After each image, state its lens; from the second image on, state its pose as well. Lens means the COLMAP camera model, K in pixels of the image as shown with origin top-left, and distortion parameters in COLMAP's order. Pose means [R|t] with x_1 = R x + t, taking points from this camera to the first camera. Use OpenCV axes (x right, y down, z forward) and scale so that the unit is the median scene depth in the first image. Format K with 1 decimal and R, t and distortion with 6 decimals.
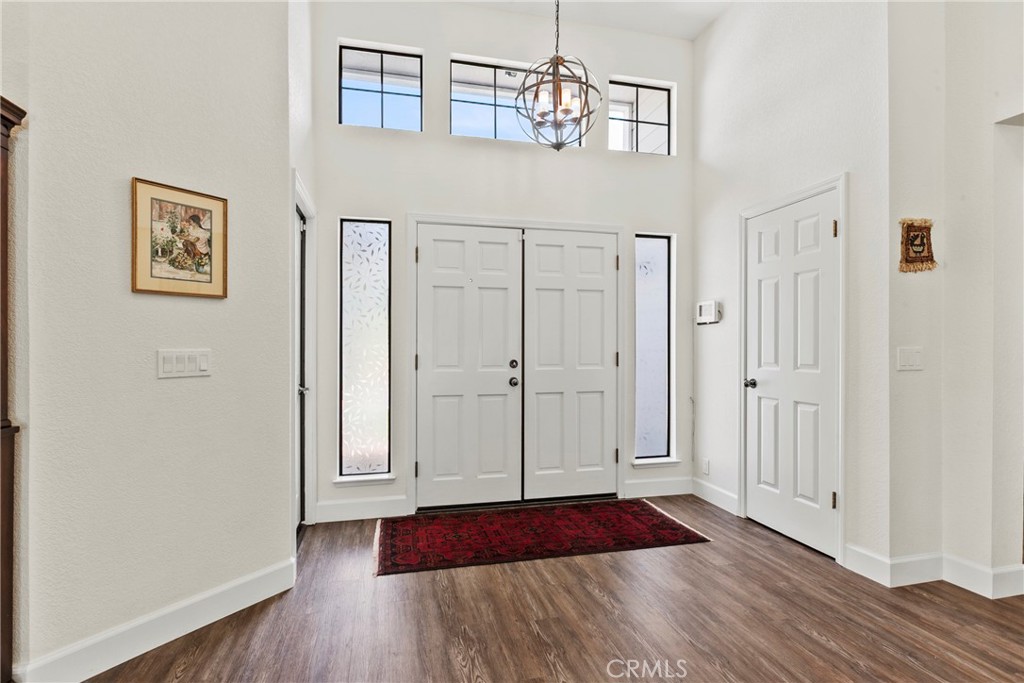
lens RADIAL K [[516.9, 0, 514.2], [0, 516.9, 346.5], [0, 0, 1]] dist [-0.004178, -0.000110]
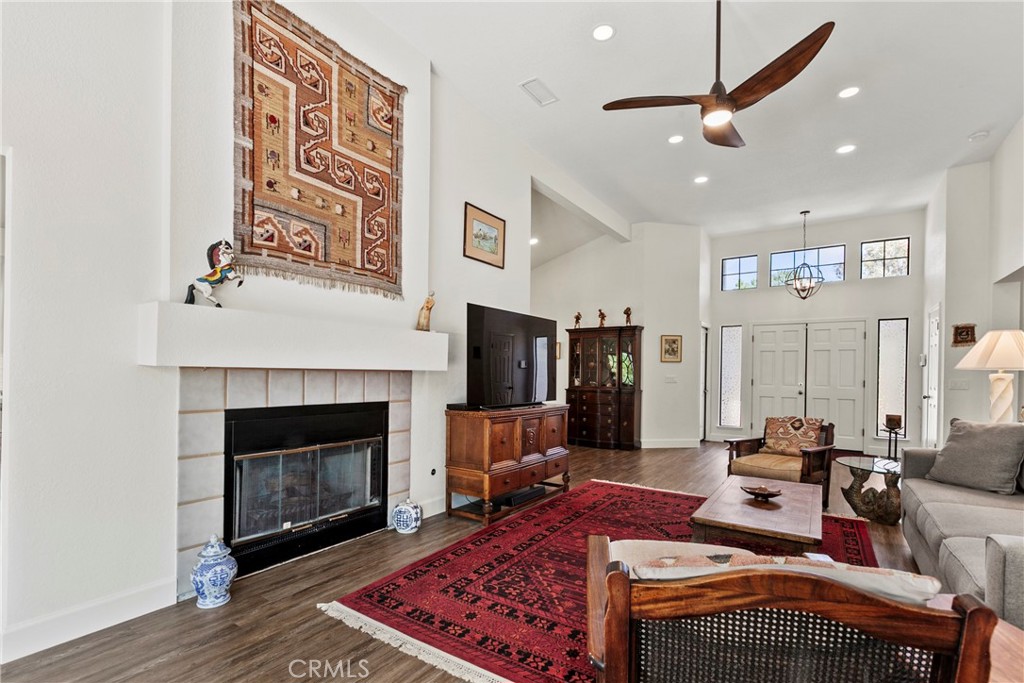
lens RADIAL K [[473.2, 0, 508.5], [0, 473.2, 377.0], [0, 0, 1]] dist [0.002509, 0.000544]
pose [[0.668663, 0.017476, -0.743360, 0.762318], [-0.016911, 0.999823, 0.008293, 0.005388], [0.743373, 0.007026, 0.668840, -1.463745]]
